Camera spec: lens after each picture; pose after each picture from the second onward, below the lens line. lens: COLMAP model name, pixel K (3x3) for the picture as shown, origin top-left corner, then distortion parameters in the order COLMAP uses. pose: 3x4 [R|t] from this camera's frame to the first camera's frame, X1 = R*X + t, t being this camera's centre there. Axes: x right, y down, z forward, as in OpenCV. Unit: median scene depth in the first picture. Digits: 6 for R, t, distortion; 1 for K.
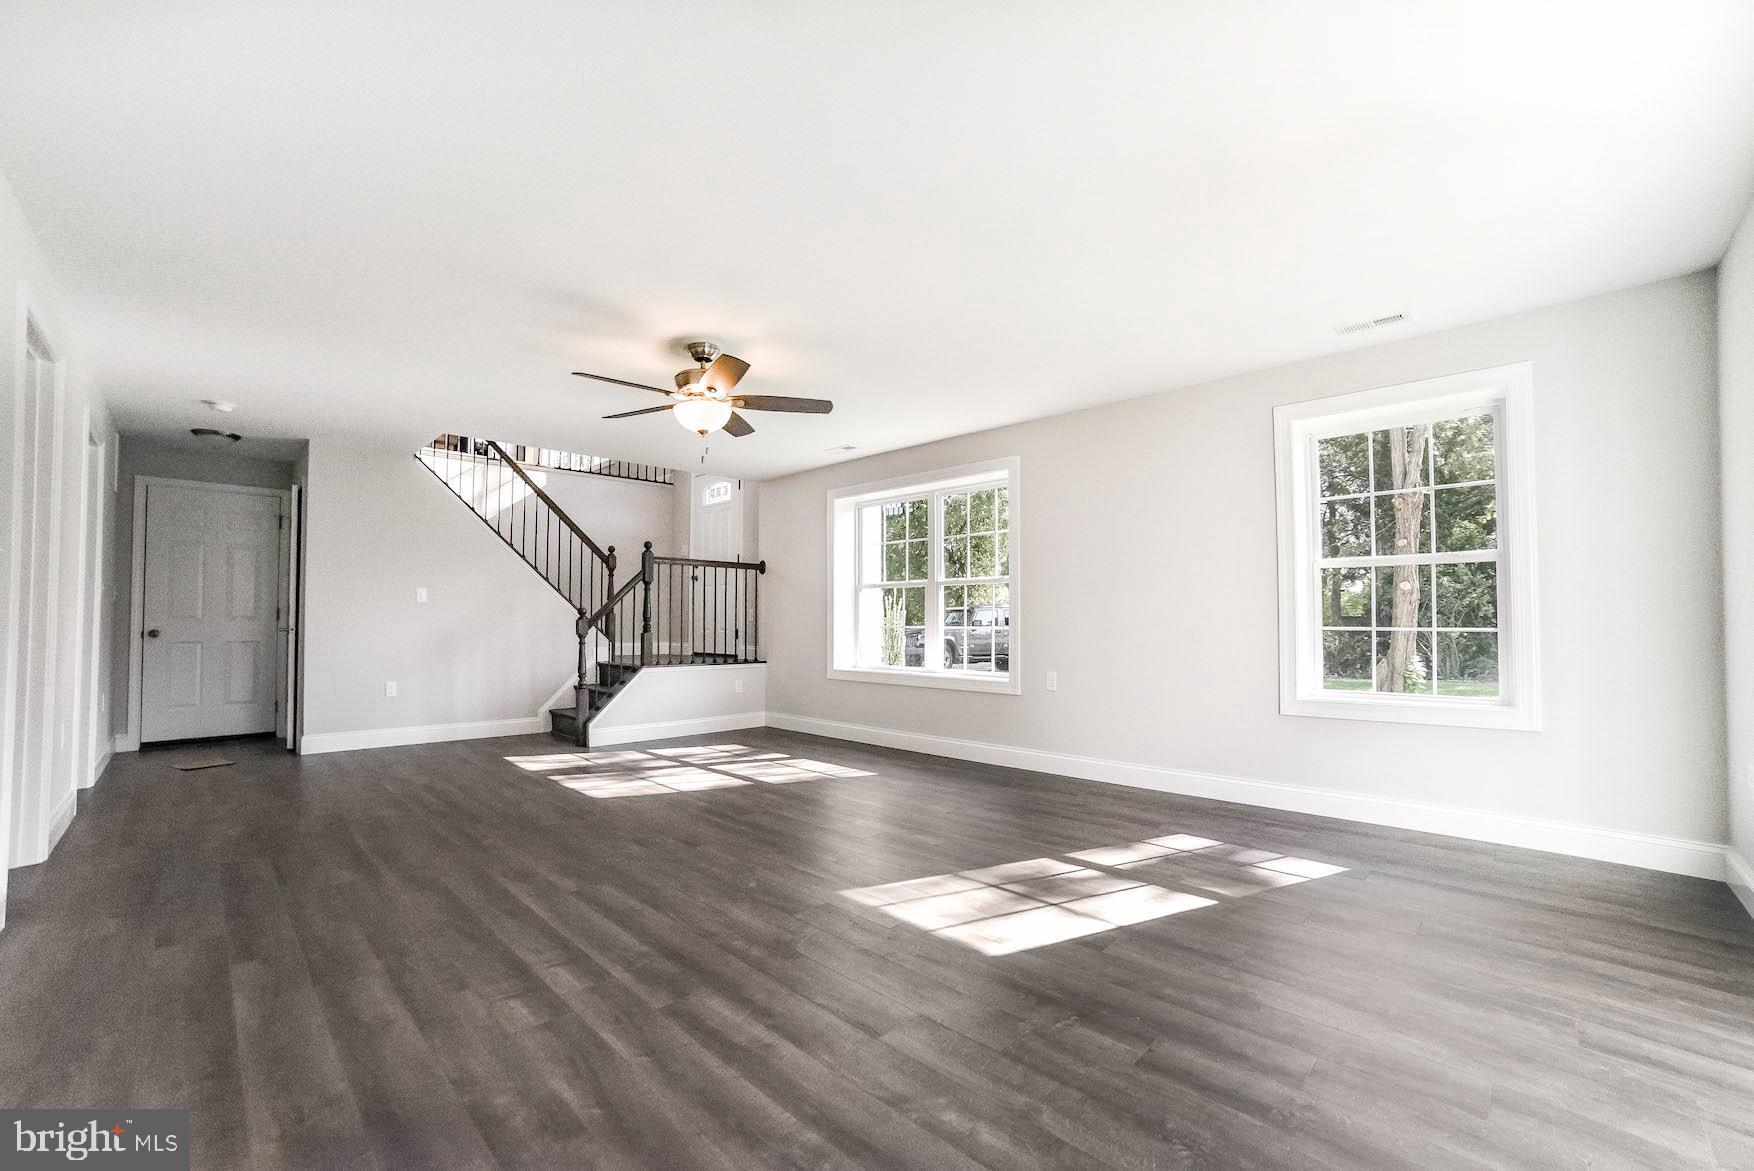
lens RADIAL K [[712.2, 0, 889.2], [0, 712.2, 605.1], [0, 0, 1]] dist [-0.095686, 0.038146]
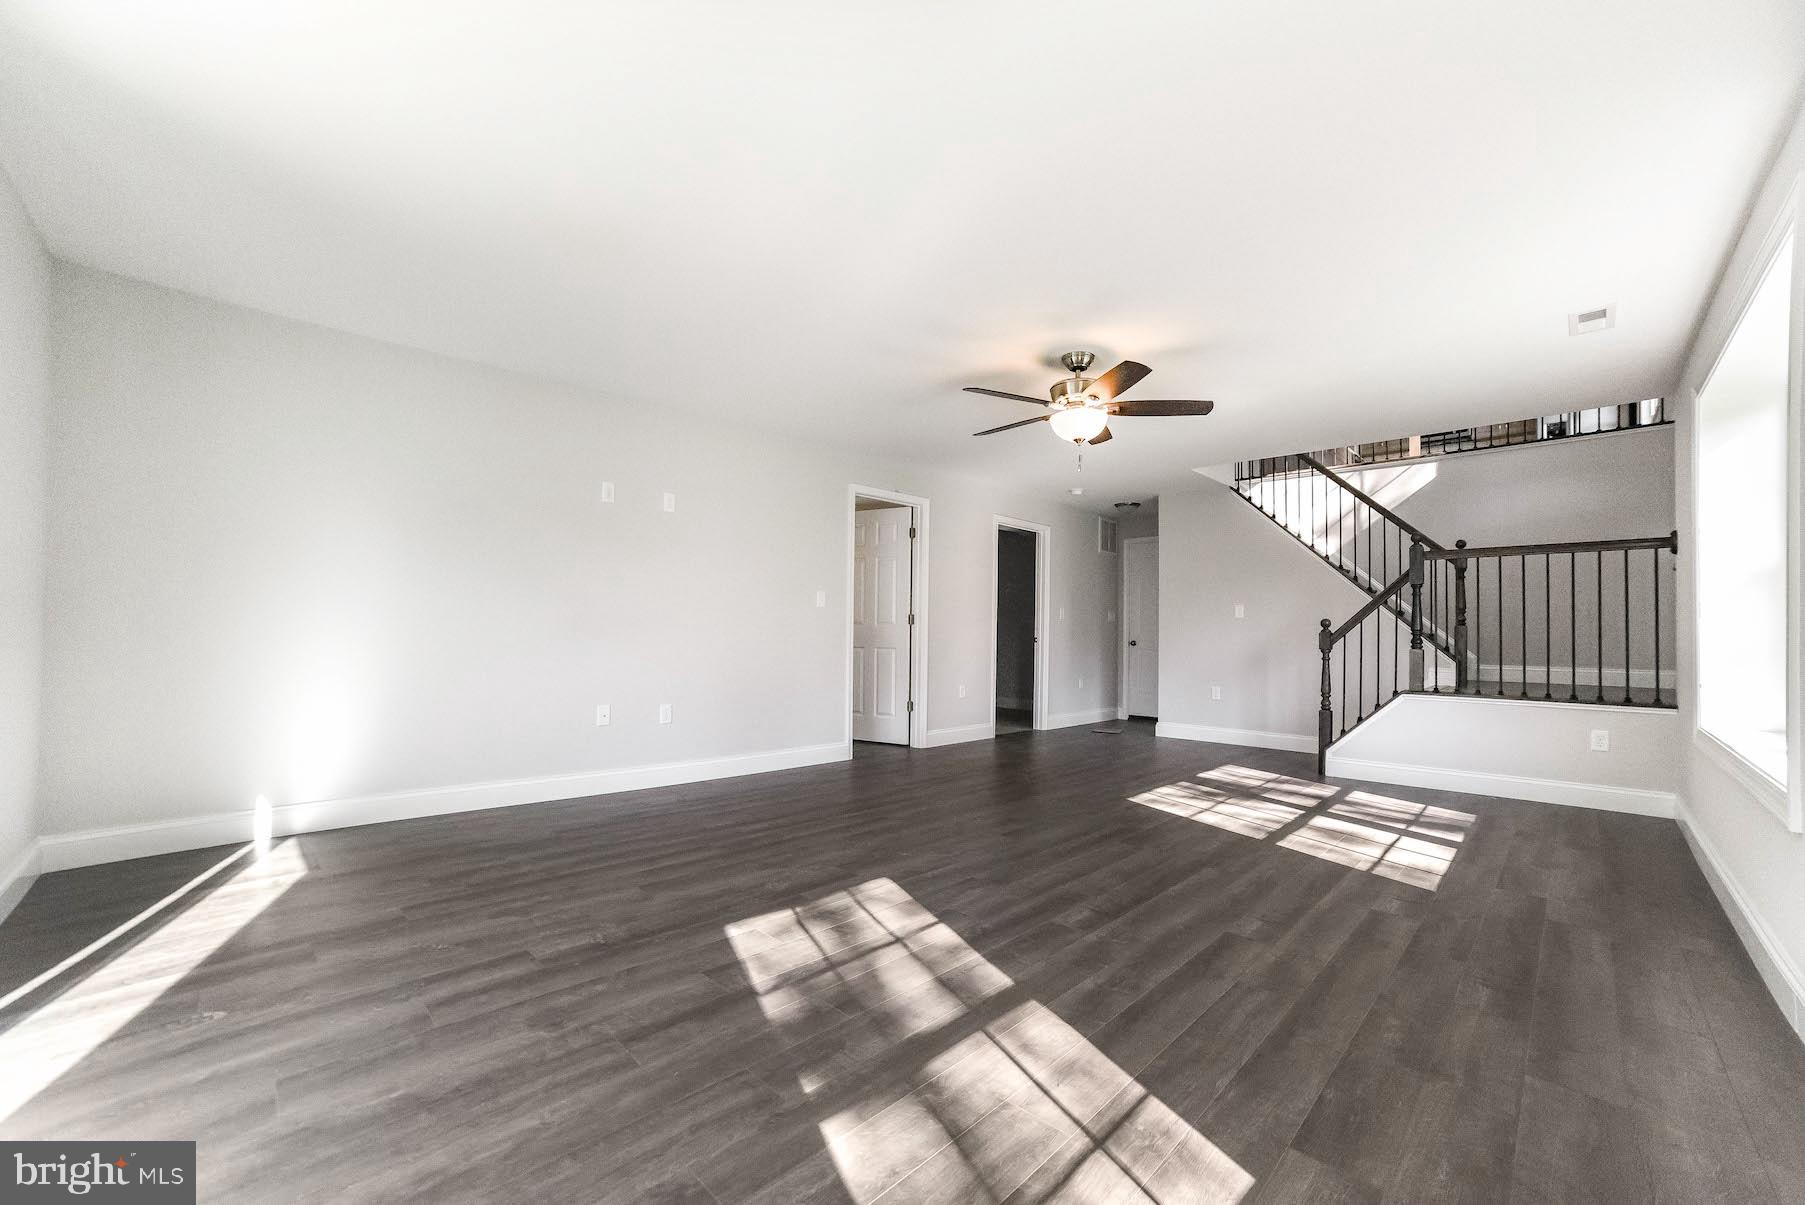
lens RADIAL K [[733.0, 0, 915.1], [0, 733.0, 622.7], [0, 0, 1]] dist [-0.095686, 0.038146]
pose [[-0.010138, -0.017140, -0.999802, 0.463109], [0.013716, 0.999757, -0.017279, 0.016382], [0.999855, -0.013889, -0.009901, 0.472739]]
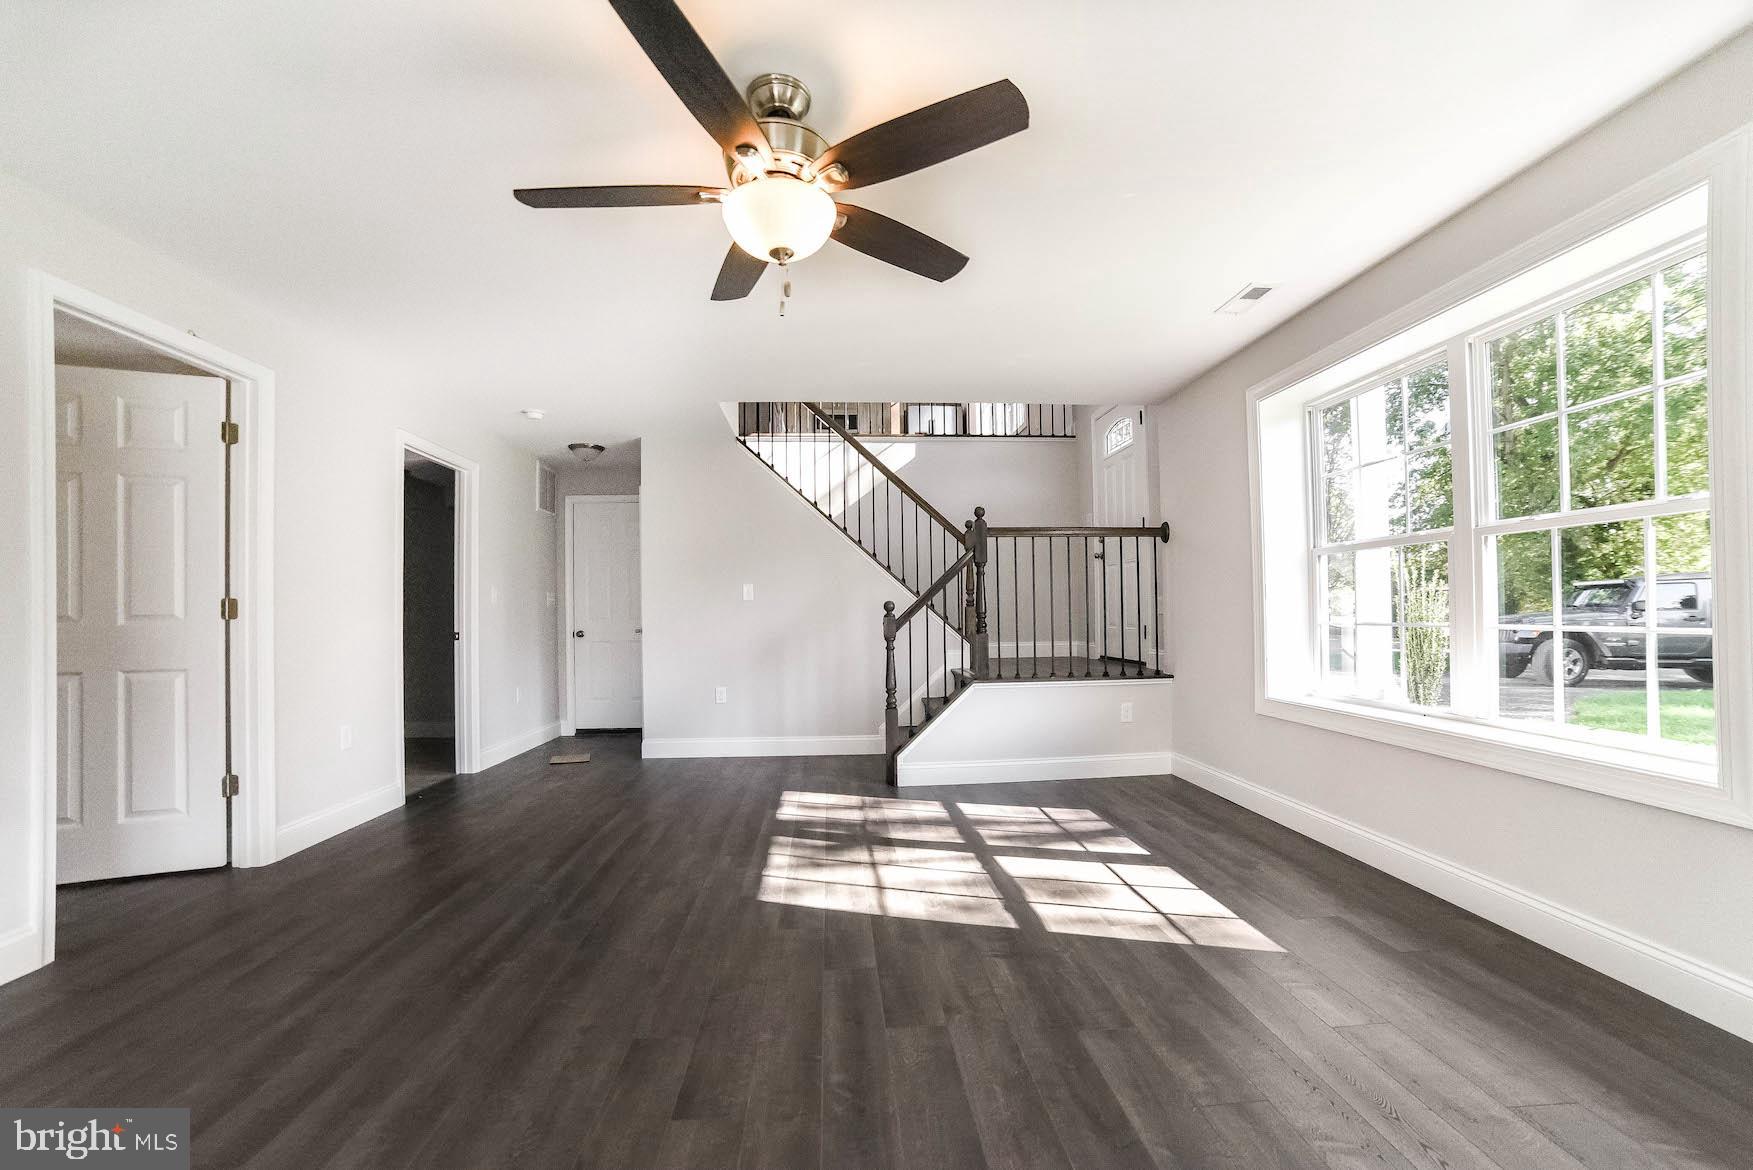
lens RADIAL K [[711.8, 0, 888.7], [0, 711.8, 604.6], [0, 0, 1]] dist [-0.095686, 0.038146]
pose [[0.746403, -0.019788, -0.665200, 0.072078], [0.031368, 0.999493, 0.005465, 0.002531], [0.664754, -0.024945, 0.746646, 0.412510]]
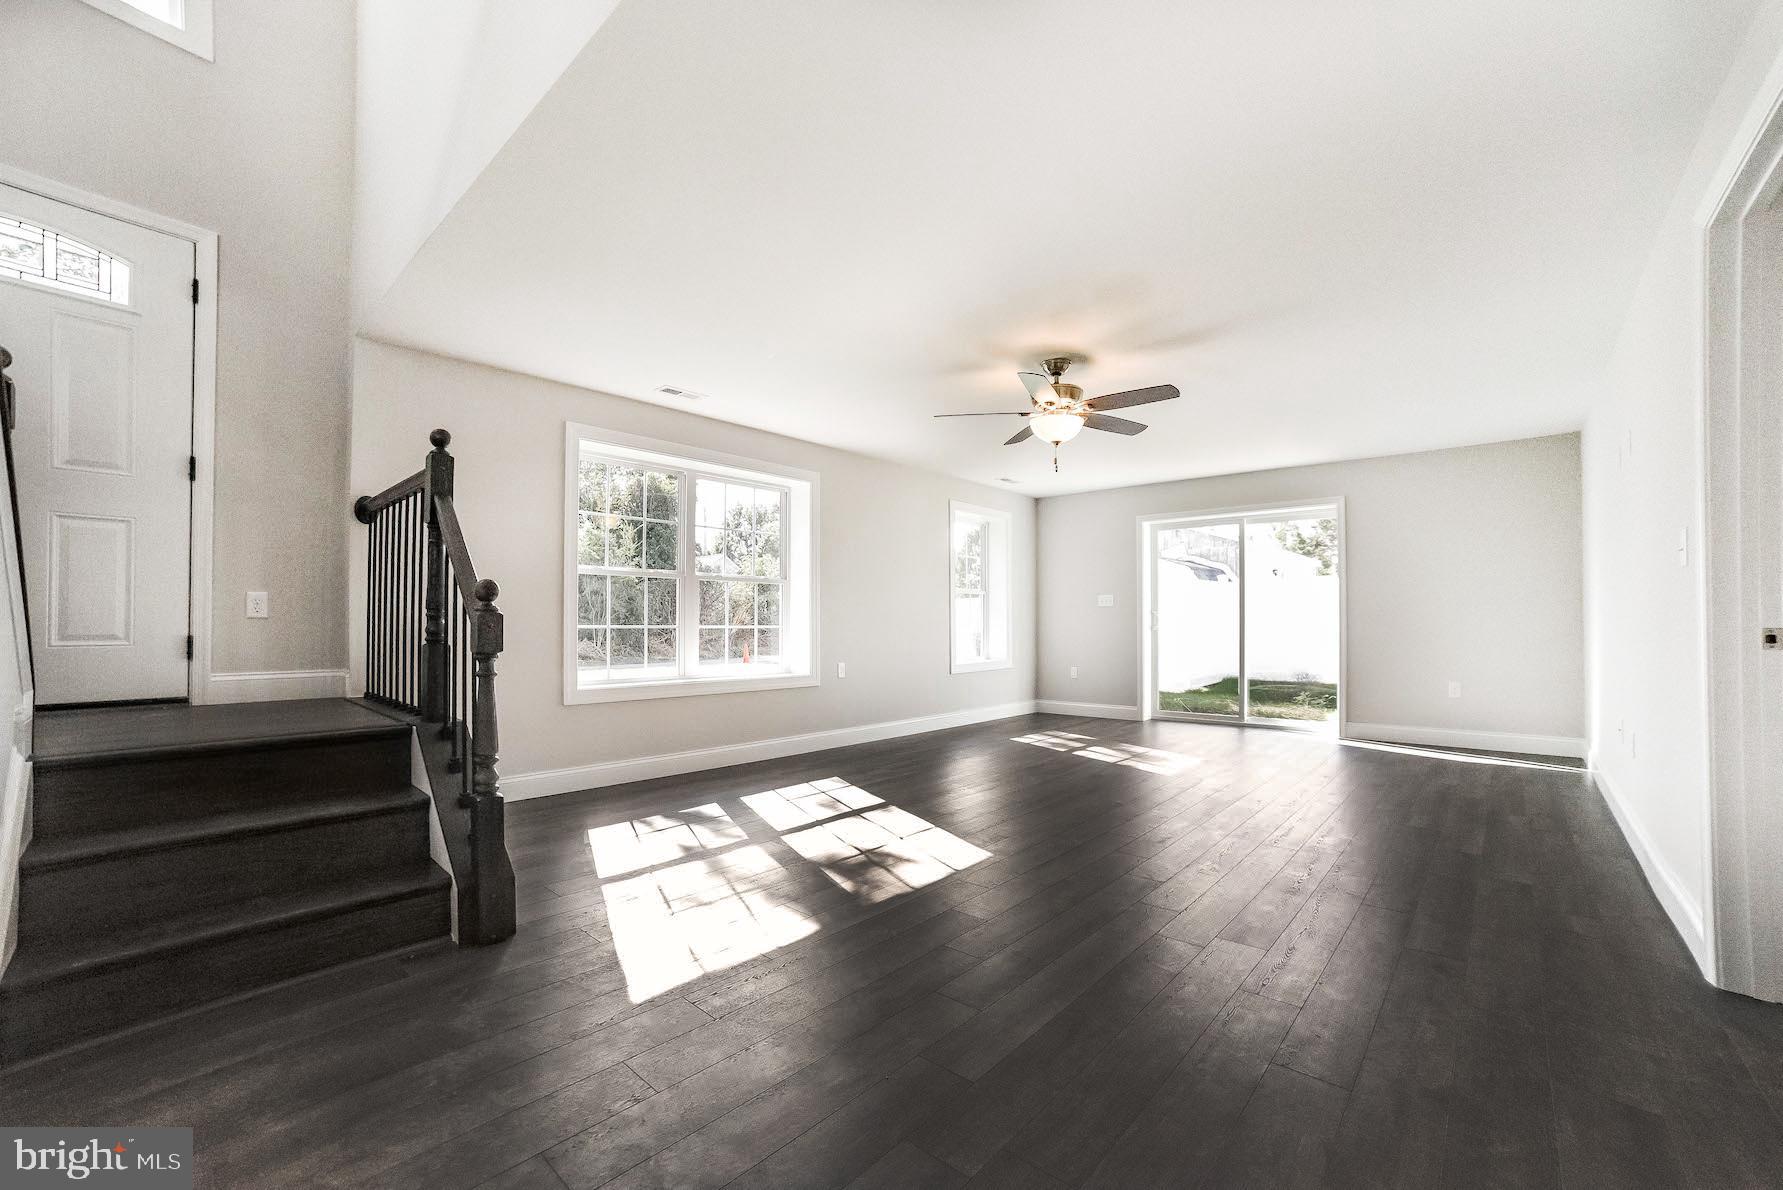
lens RADIAL K [[724.0, 0, 903.9], [0, 724.0, 615.0], [0, 0, 1]] dist [-0.095686, 0.038146]
pose [[-0.026226, 0.007078, 0.999631, -0.809899], [-0.021725, 0.999735, -0.007649, 0.018397], [-0.999420, -0.021918, -0.026065, 0.762327]]
